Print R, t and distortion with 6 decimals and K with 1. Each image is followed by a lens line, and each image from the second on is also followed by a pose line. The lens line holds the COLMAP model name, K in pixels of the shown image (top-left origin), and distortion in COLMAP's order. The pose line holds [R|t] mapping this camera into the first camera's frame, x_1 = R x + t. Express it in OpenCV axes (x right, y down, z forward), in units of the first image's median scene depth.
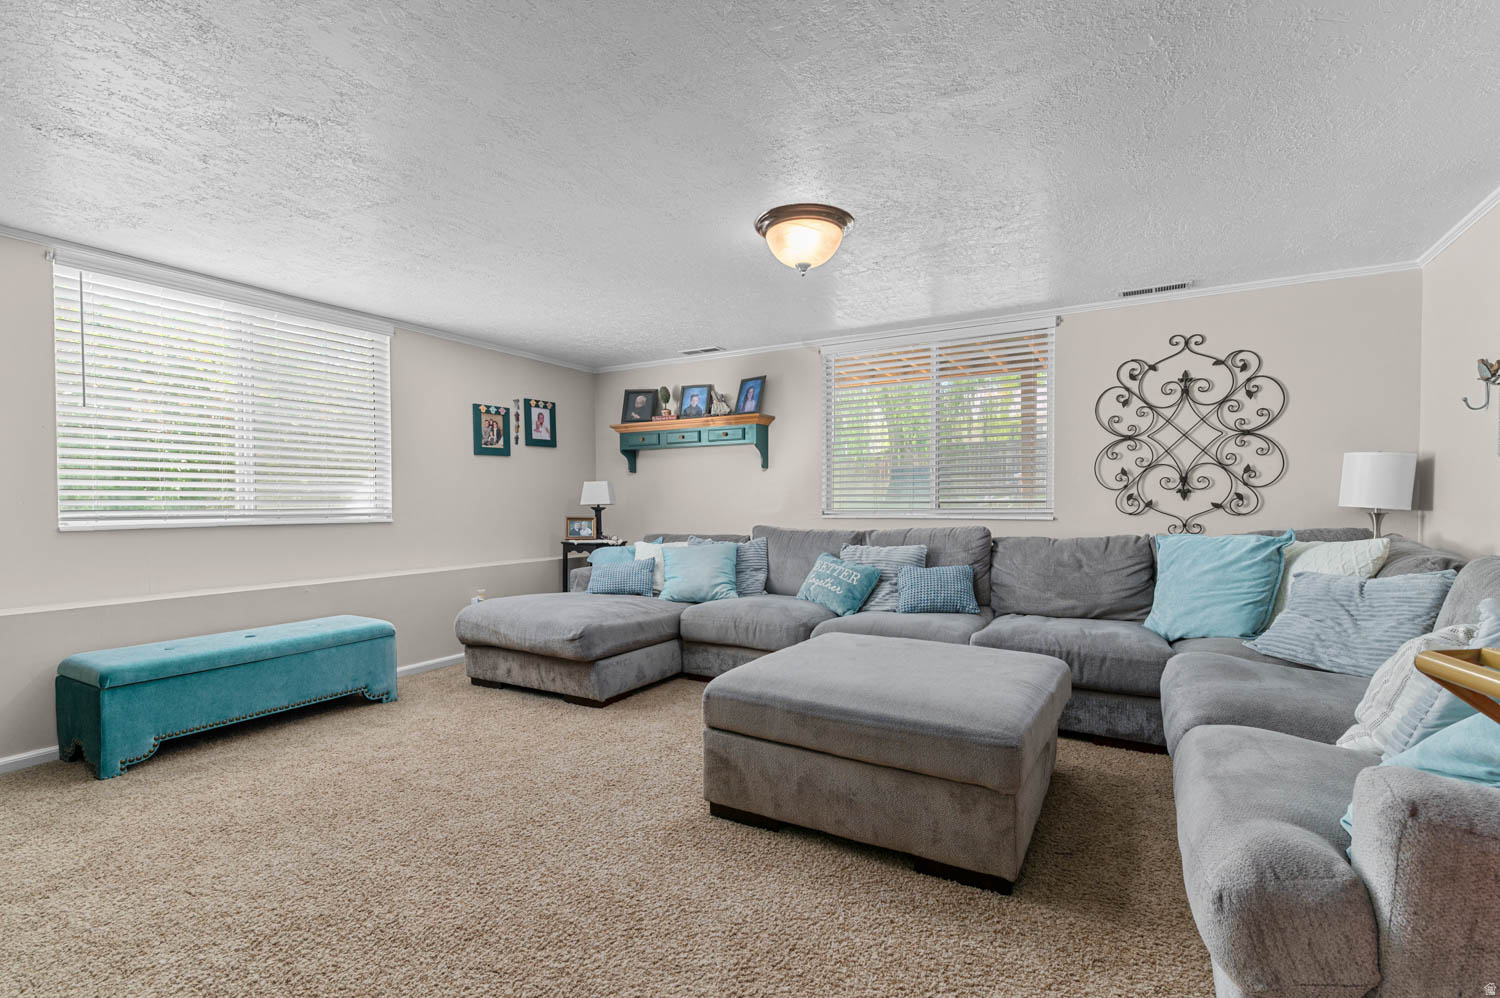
lens RADIAL K [[690.1, 0, 750.6], [0, 690.1, 499.7], [0, 0, 1]] dist [0.004469, 0.000550]
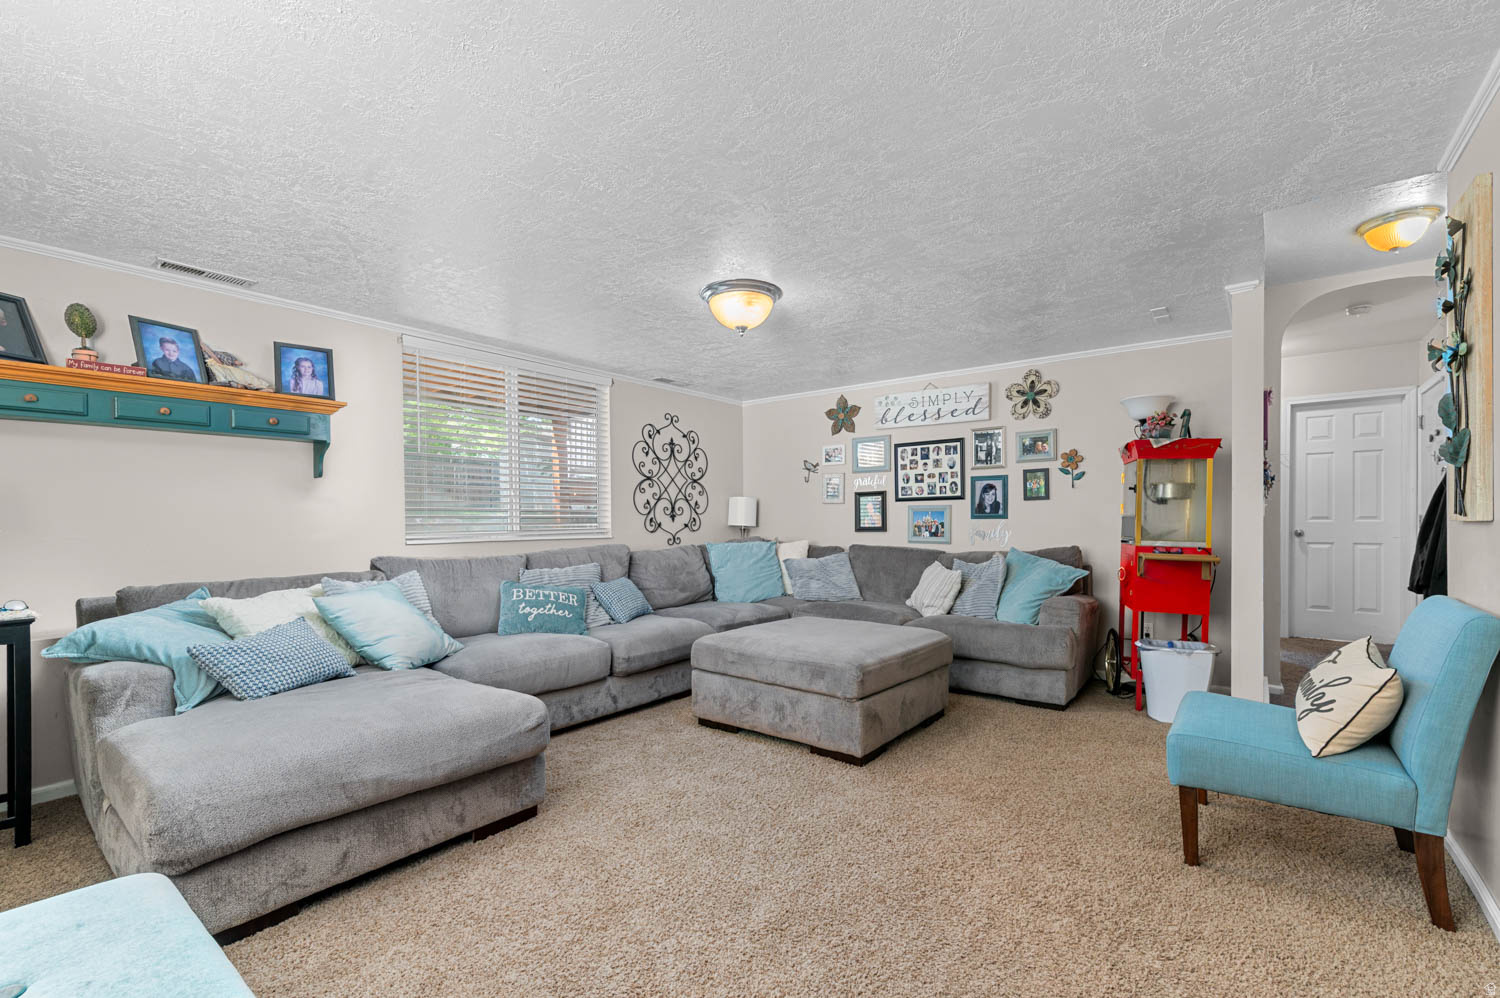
lens RADIAL K [[649.3, 0, 751.6], [0, 649.3, 513.8], [0, 0, 1]] dist [0.001708, -0.000314]
pose [[0.139891, 0.012376, 0.990090, -0.773754], [0.001324, 0.999919, -0.012686, 0.001075], [-0.990166, 0.003086, 0.139863, 0.623997]]
